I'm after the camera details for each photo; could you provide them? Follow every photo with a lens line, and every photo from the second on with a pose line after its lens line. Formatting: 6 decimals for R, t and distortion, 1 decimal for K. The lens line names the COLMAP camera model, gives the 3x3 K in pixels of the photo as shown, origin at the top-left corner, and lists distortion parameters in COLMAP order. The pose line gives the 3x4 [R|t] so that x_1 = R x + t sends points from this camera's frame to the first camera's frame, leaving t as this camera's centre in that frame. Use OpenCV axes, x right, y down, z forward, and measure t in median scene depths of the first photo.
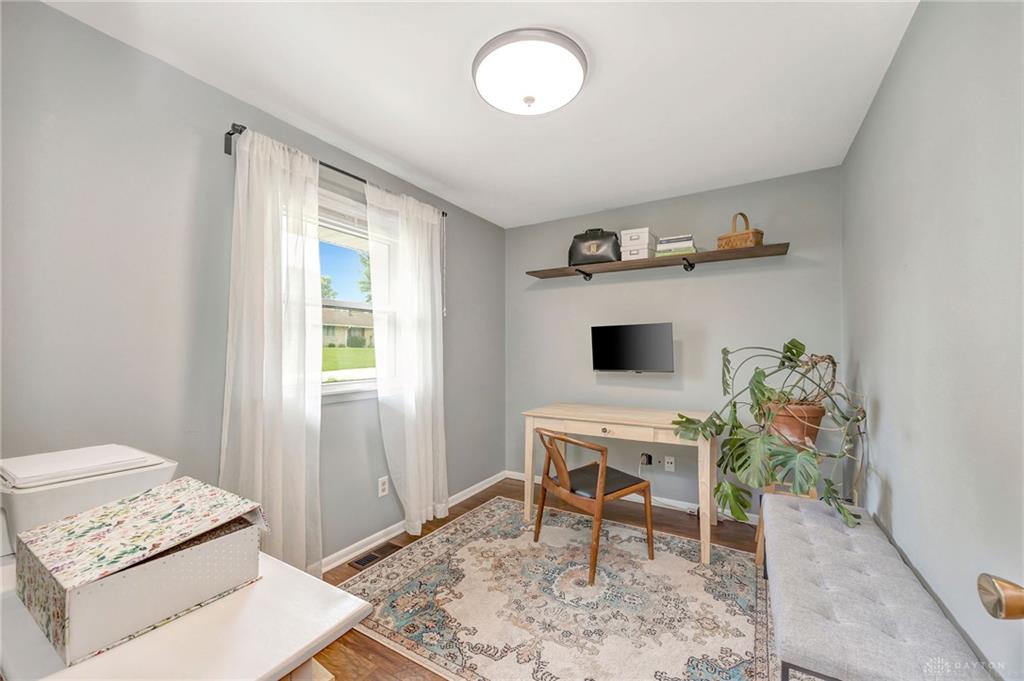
lens RADIAL K [[399.5, 0, 514.5], [0, 399.5, 349.4], [0, 0, 1]] dist [-0.000767, 0.000115]
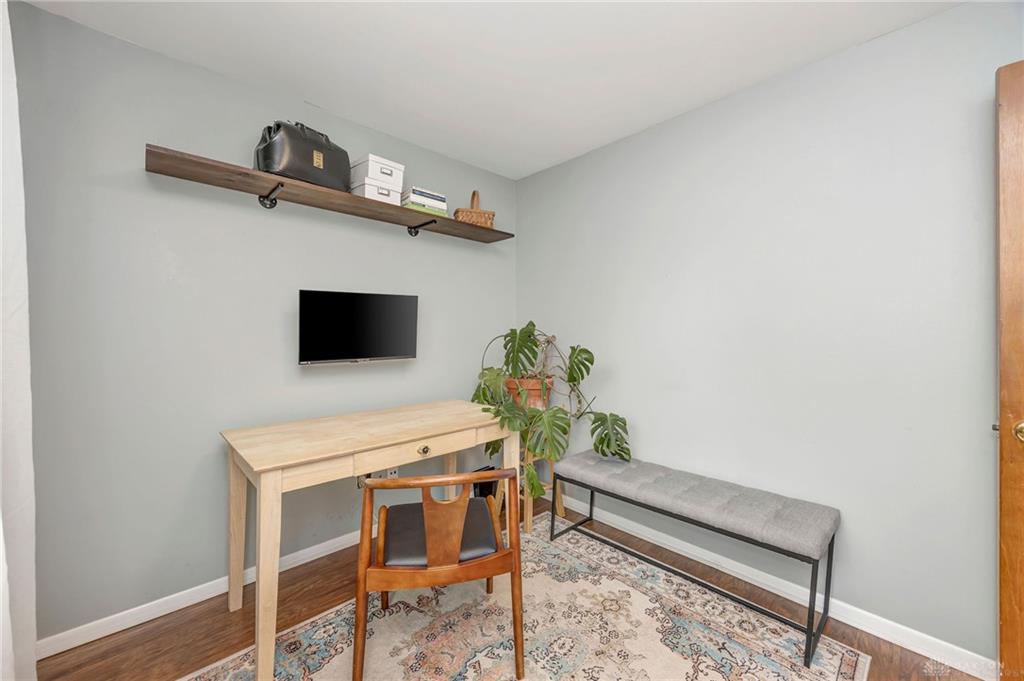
lens RADIAL K [[399.5, 0, 517.8], [0, 399.5, 331.4], [0, 0, 1]] dist [-0.000767, 0.000115]
pose [[0.261181, -0.000626, 0.965290, -0.350341], [-0.008984, 0.999955, 0.003079, 0.000657], [-0.965248, -0.009476, 0.261163, 0.629520]]
